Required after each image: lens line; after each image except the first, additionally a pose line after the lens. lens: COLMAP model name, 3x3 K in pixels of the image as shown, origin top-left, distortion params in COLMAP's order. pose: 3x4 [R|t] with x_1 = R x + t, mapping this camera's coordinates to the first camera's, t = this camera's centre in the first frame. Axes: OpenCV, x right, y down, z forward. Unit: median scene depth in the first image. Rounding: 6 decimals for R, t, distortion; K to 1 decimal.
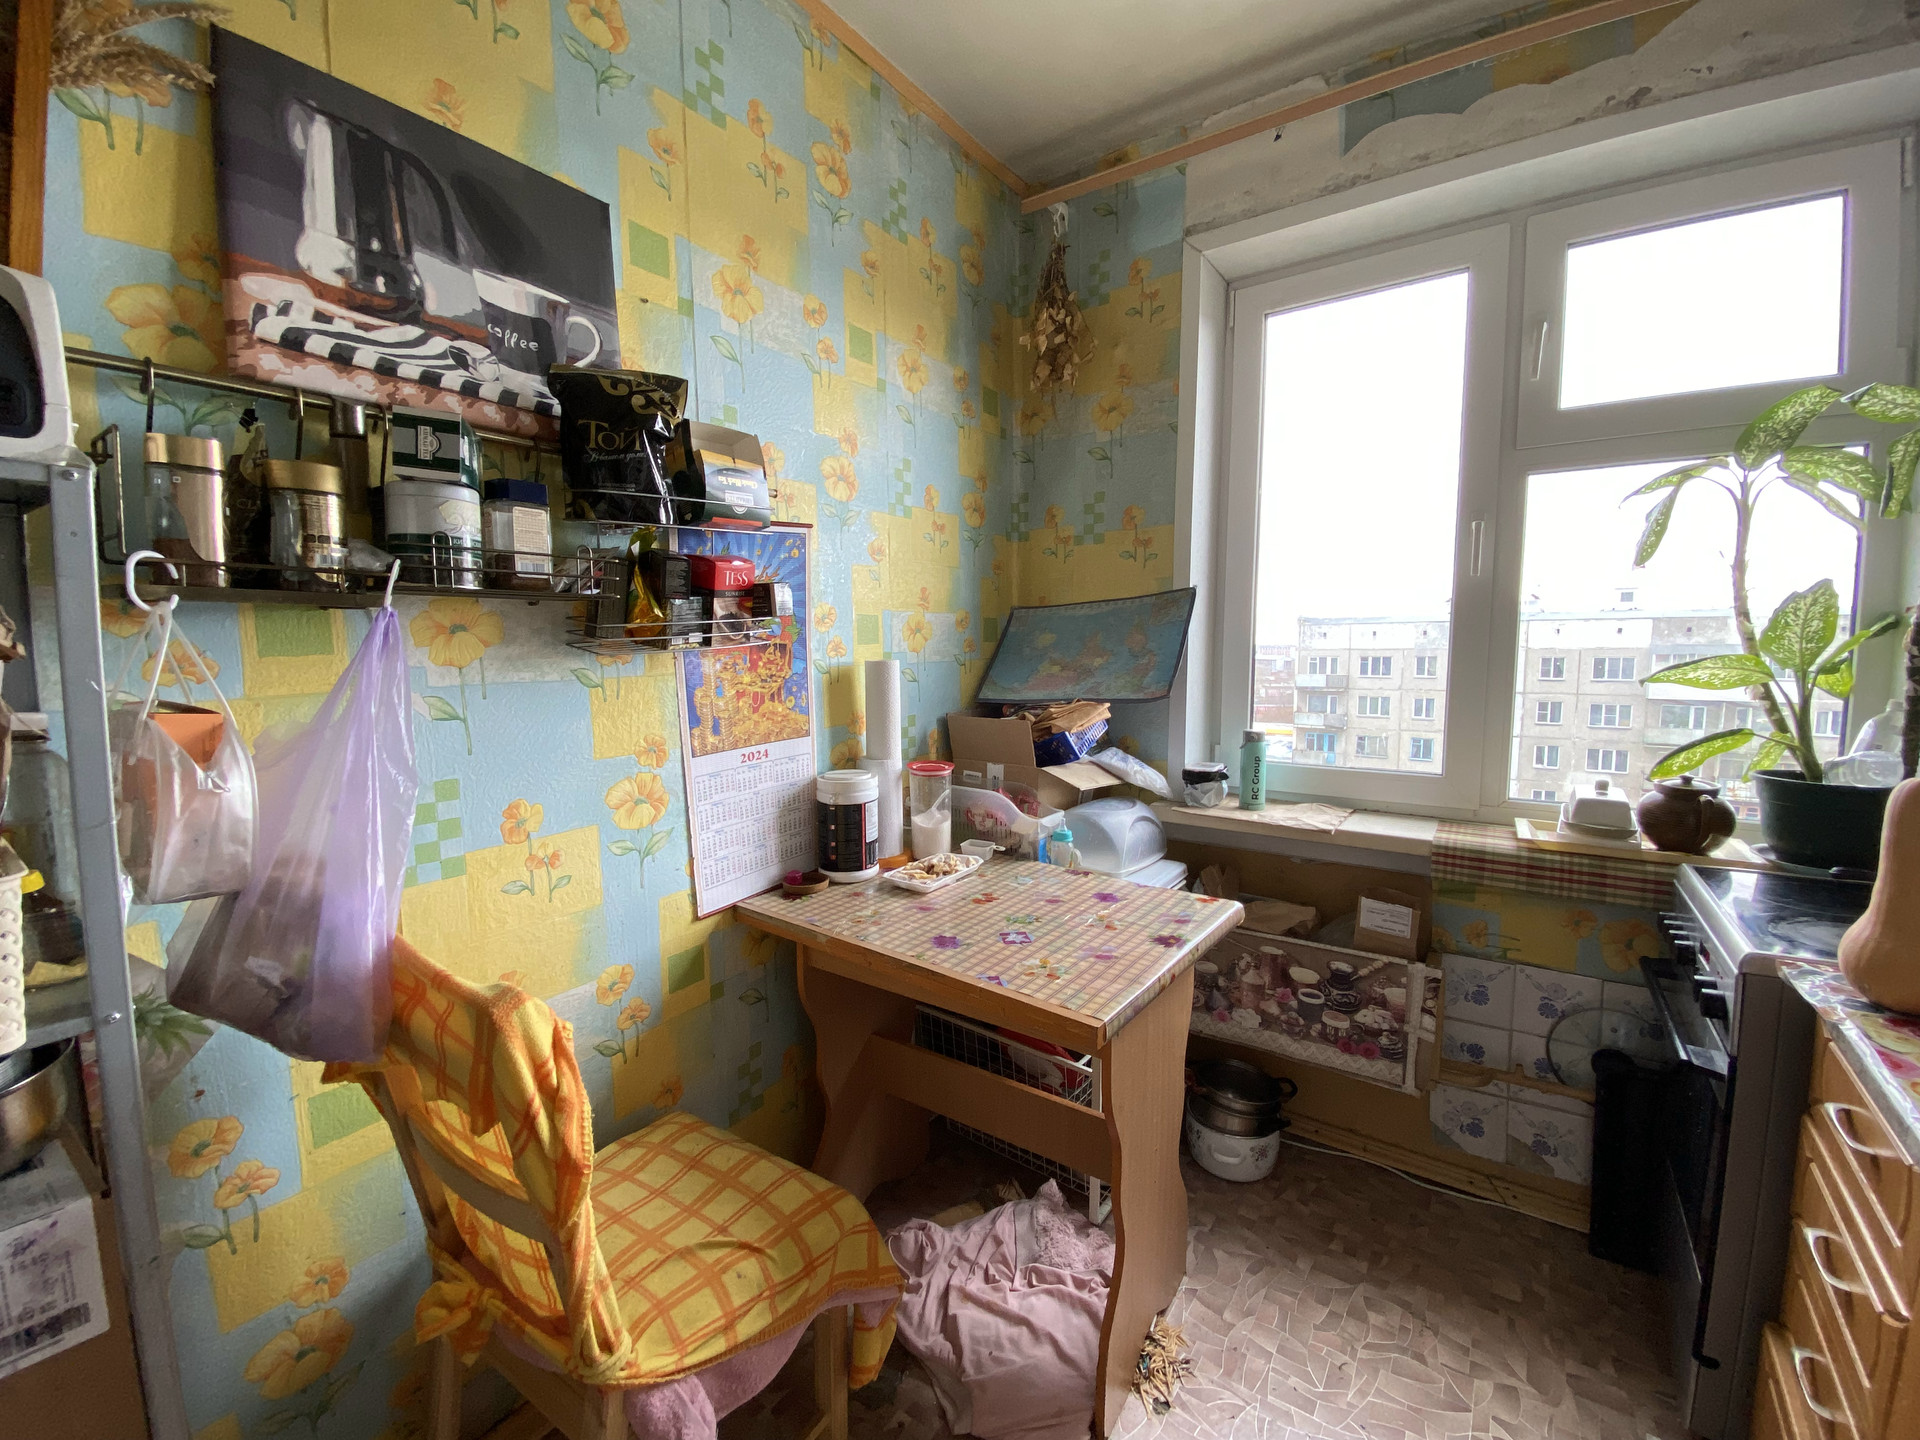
lens RADIAL K [[766.5, 0, 957.6], [0, 766.5, 726.1], [0, 0, 1]] dist [0.053630, -0.045270]
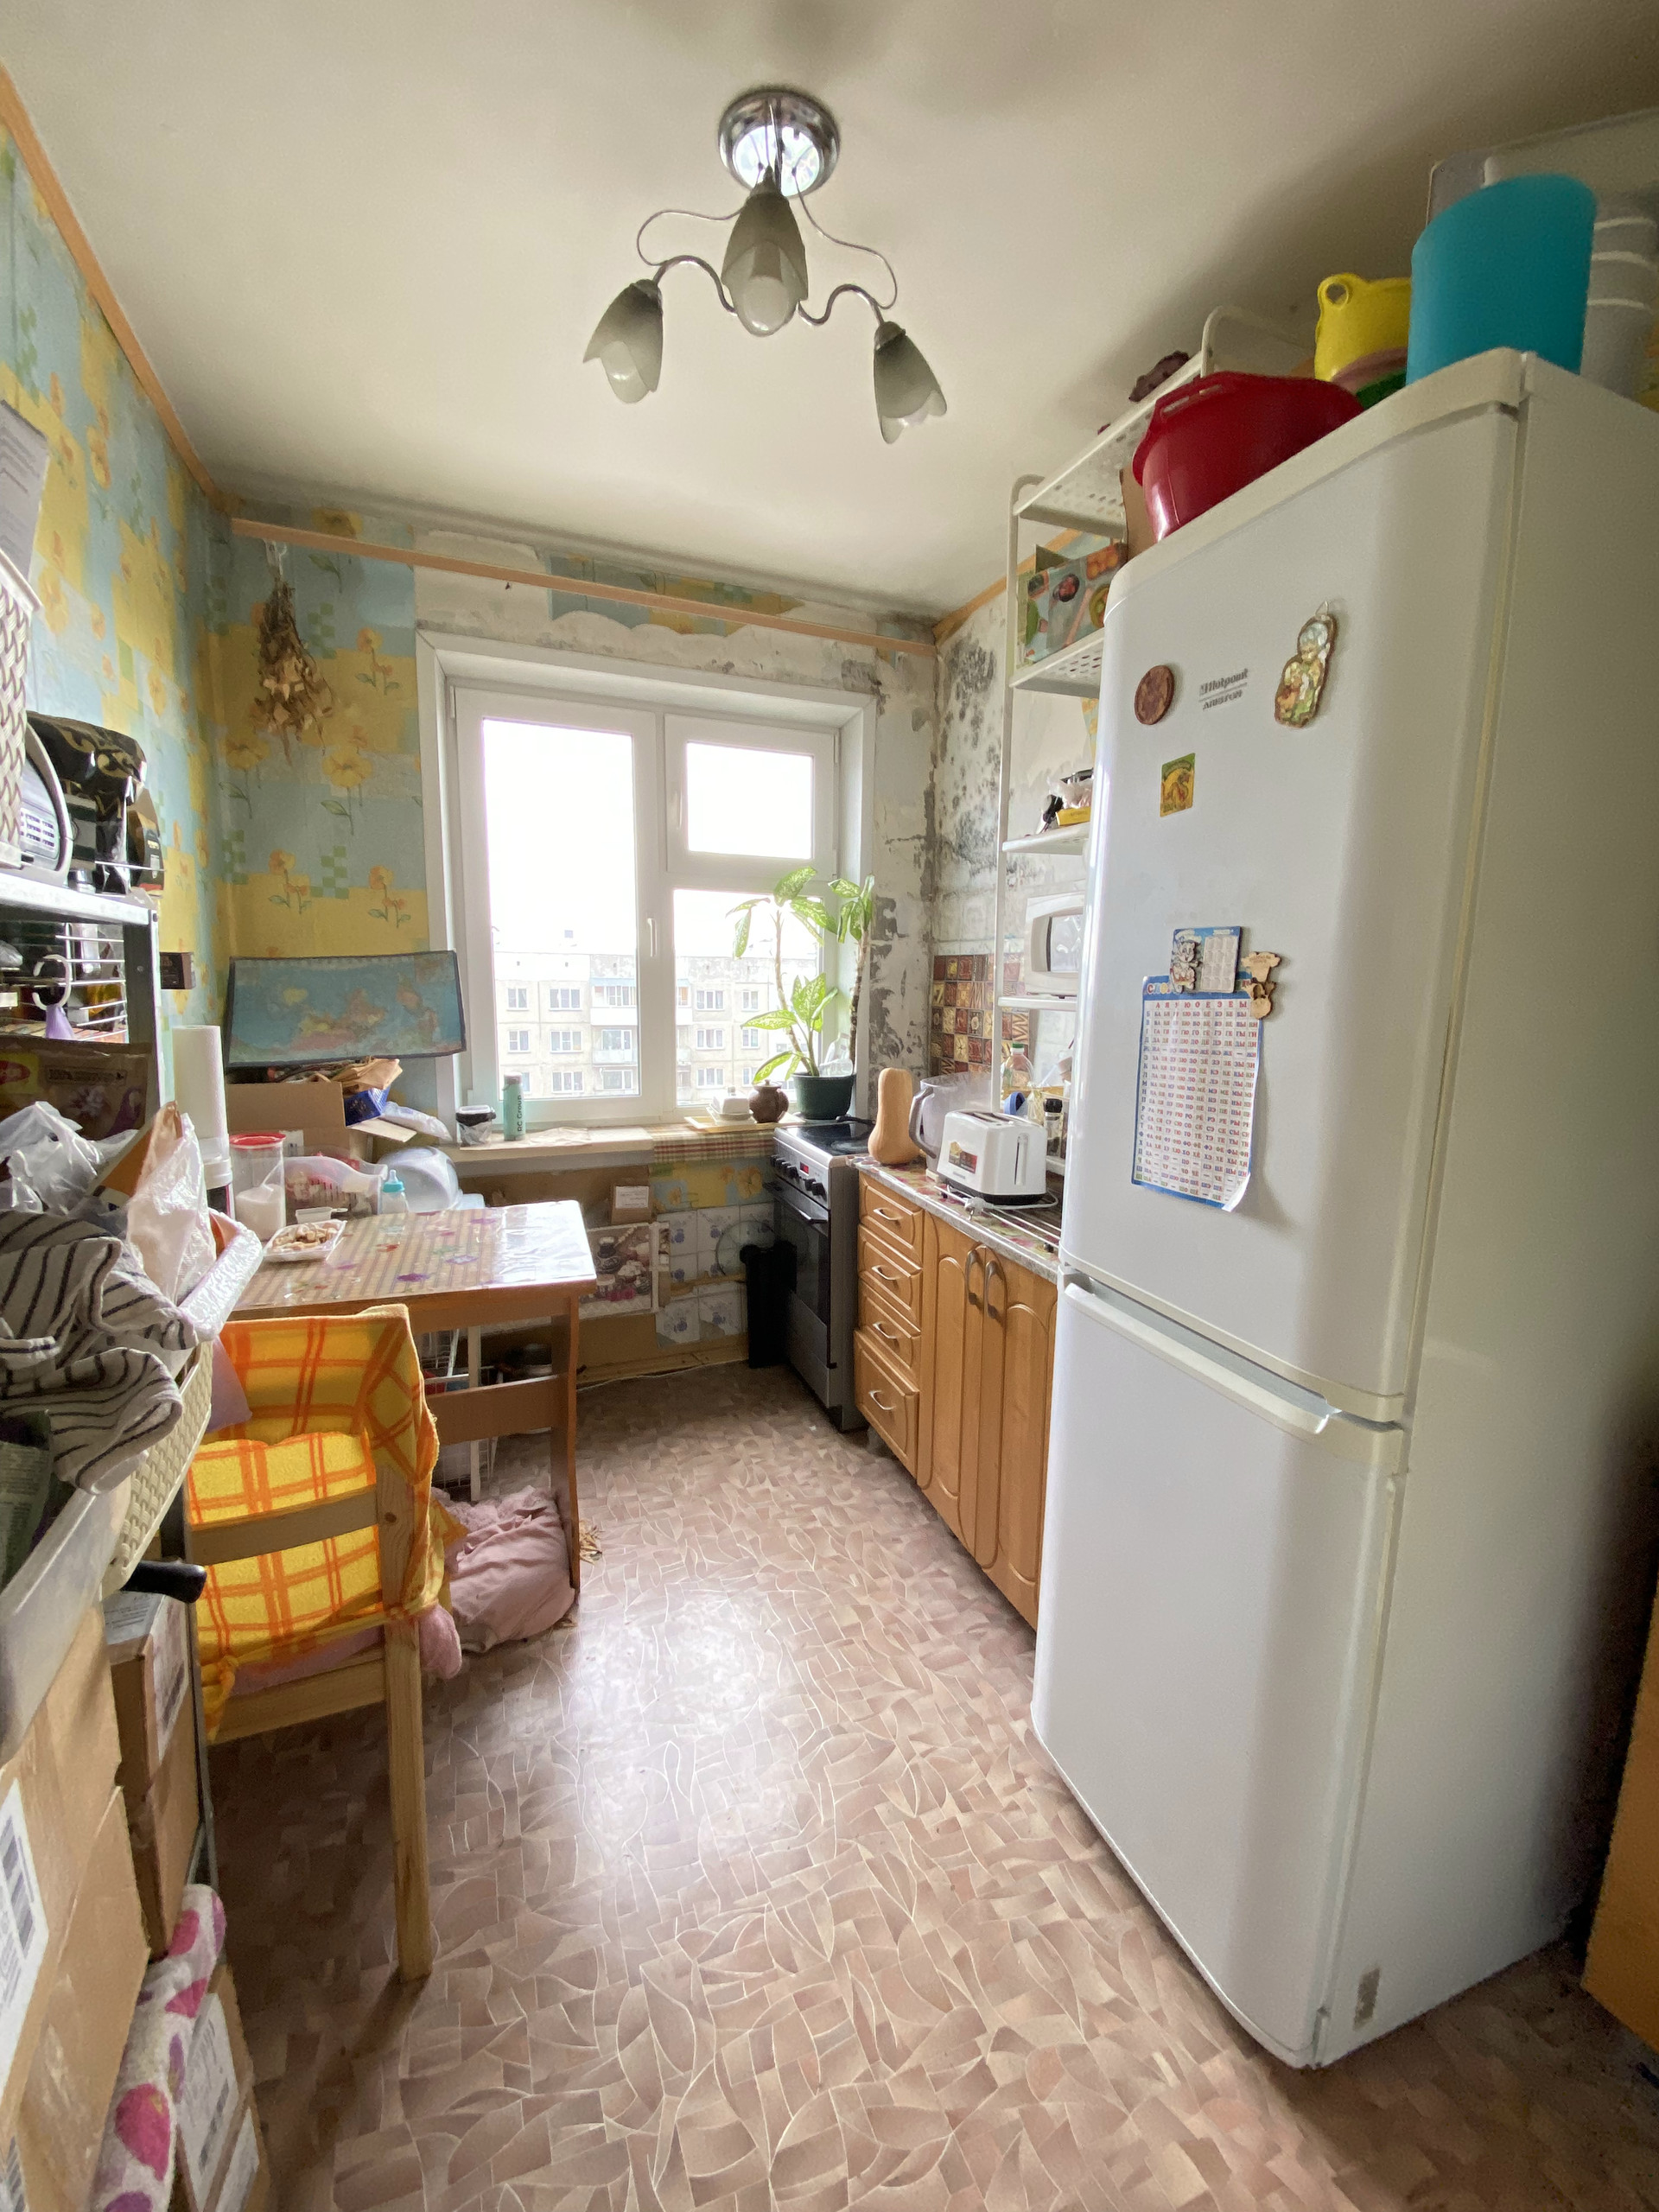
lens RADIAL K [[883.0, 0, 829.5], [0, 883.0, 1106.0], [0, 0, 1]] dist [0.053630, -0.045270]
pose [[0.540171, -0.107893, 0.834610, -0.582564], [0.069174, 0.994084, 0.083738, -0.030999], [-0.838708, 0.012500, 0.544439, -0.185837]]
